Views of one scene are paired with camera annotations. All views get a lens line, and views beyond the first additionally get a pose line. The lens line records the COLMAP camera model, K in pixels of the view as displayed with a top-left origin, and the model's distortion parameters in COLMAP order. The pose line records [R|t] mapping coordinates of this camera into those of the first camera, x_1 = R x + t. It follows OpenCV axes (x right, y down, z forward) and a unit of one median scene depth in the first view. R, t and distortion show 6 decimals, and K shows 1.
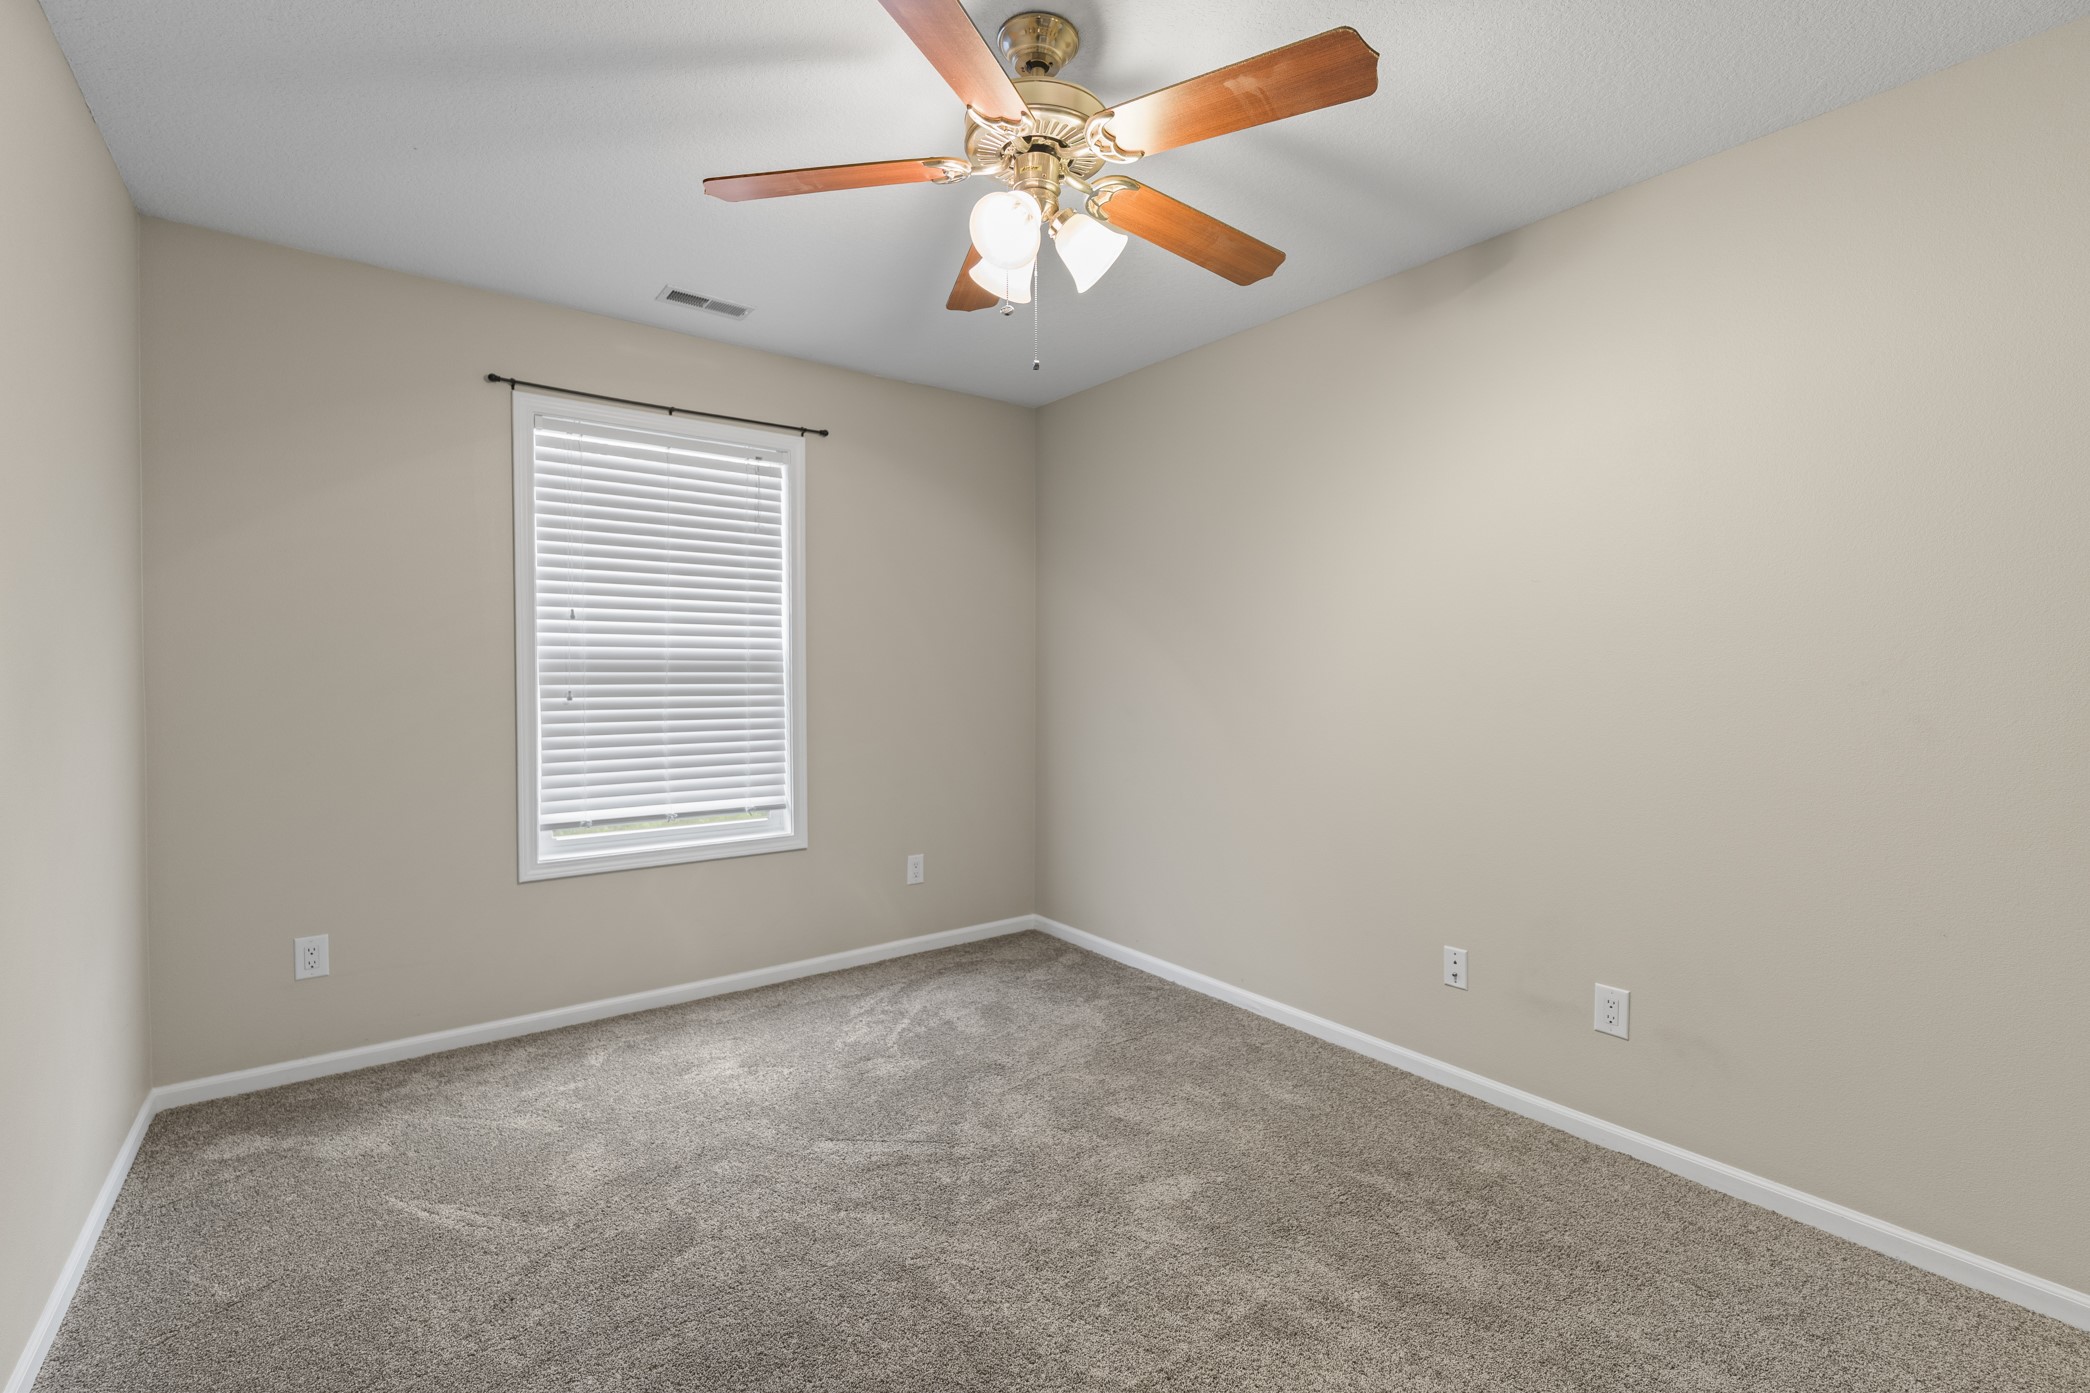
lens RADIAL K [[915.1, 0, 1045.1], [0, 915.1, 689.6], [0, 0, 1]] dist [-0.005326, 0.000300]
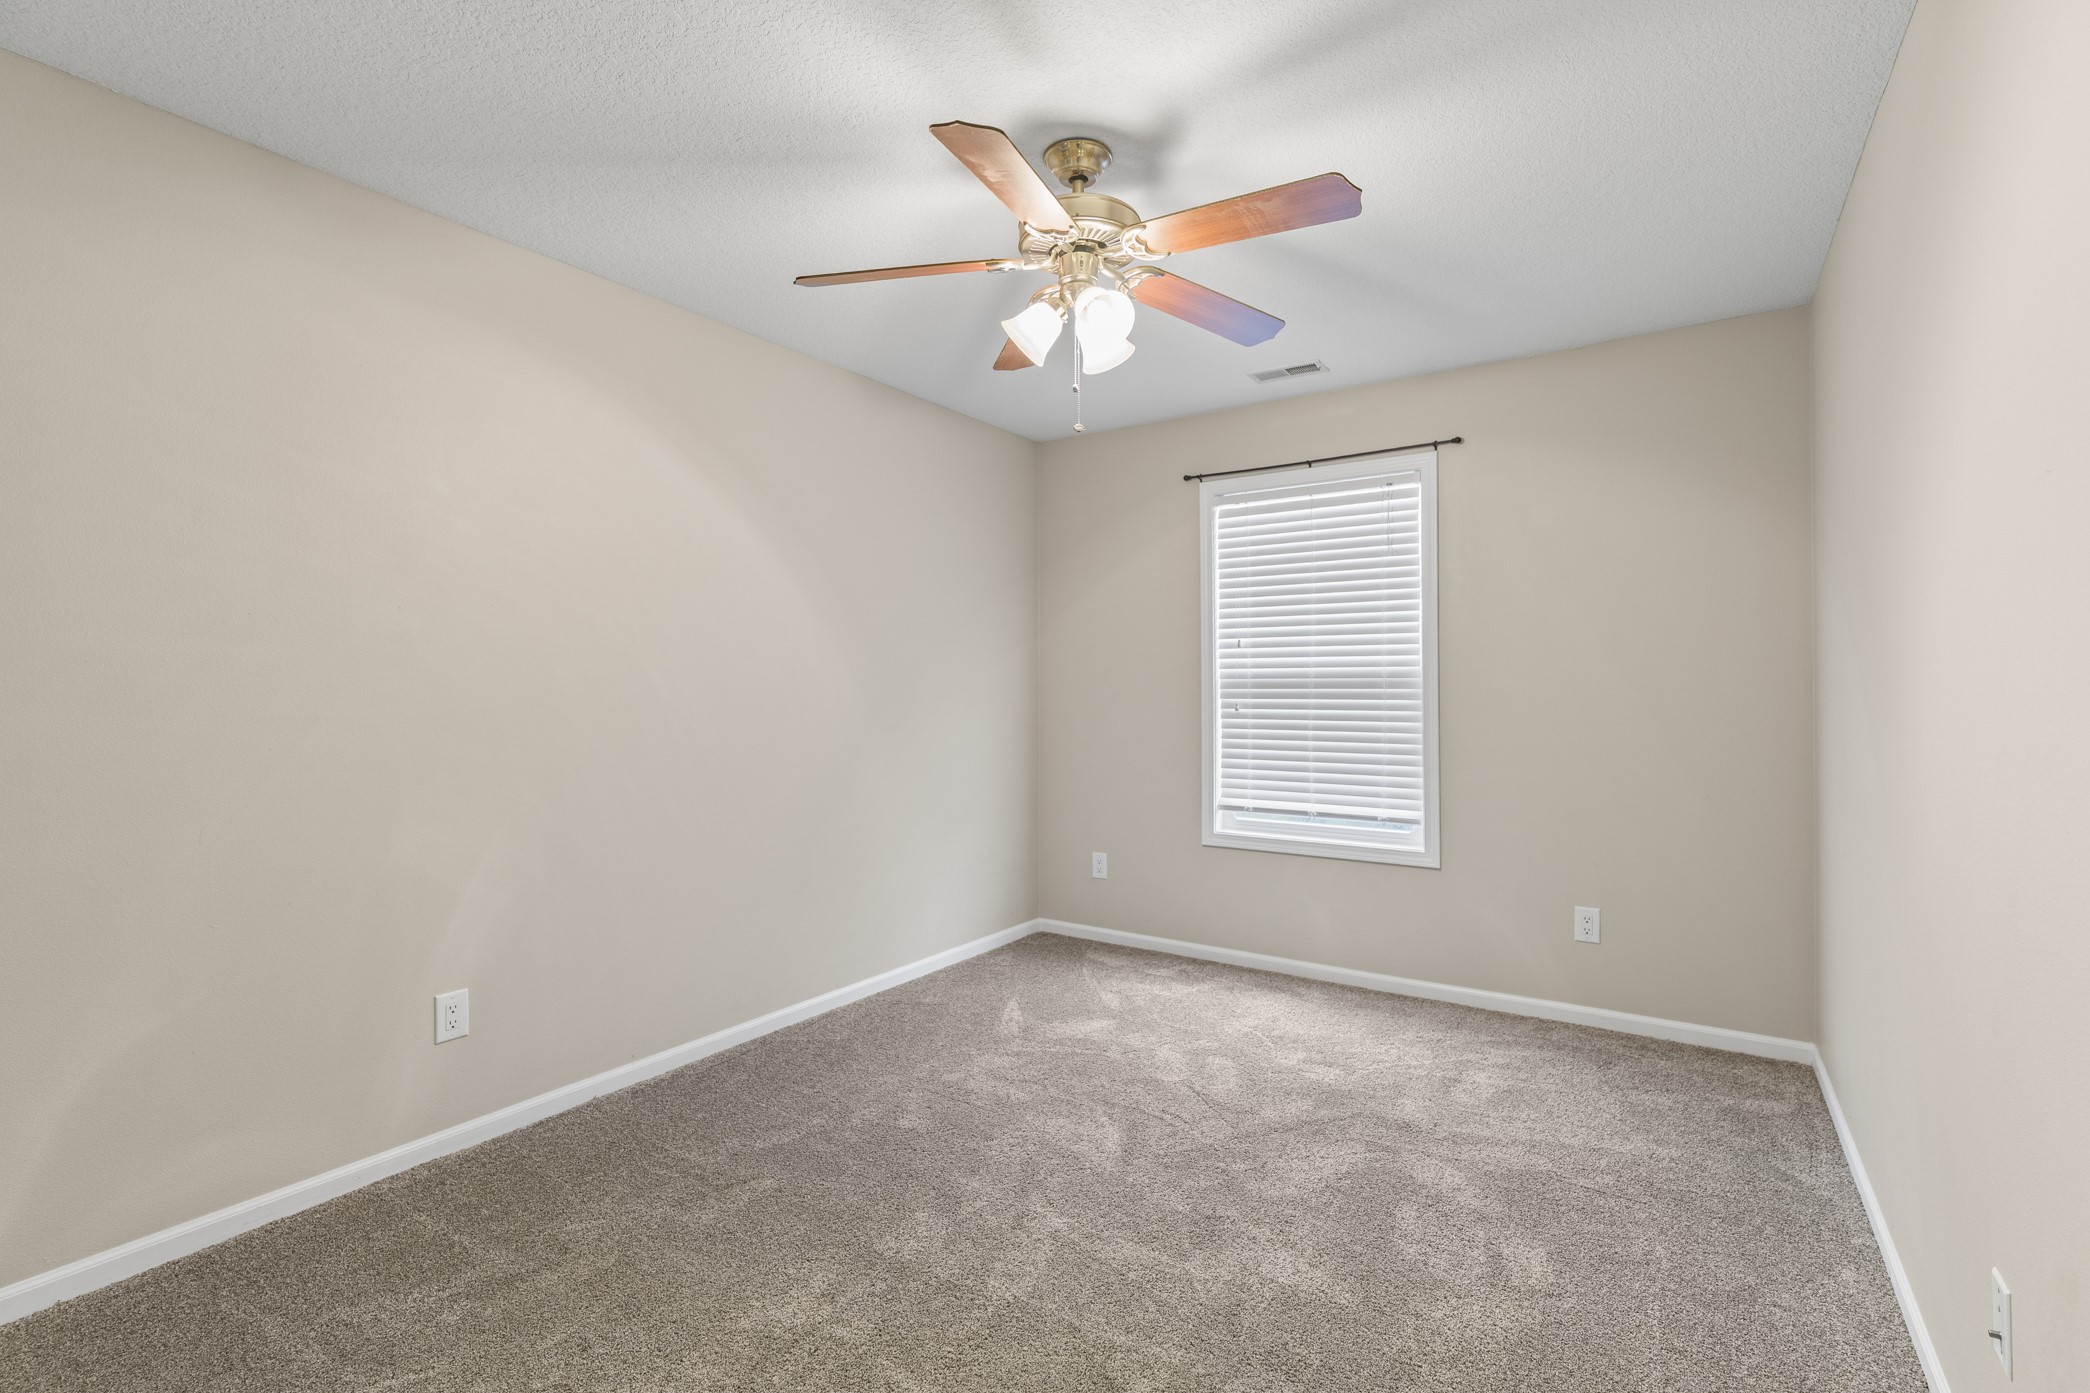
lens RADIAL K [[915.1, 0, 1045.1], [0, 915.1, 689.6], [0, 0, 1]] dist [-0.005326, 0.000300]
pose [[0.328236, -0.002686, -0.944592, 0.576654], [-0.017707, 0.999803, -0.008996, -0.001682], [0.944430, 0.019678, 0.328124, 0.307084]]
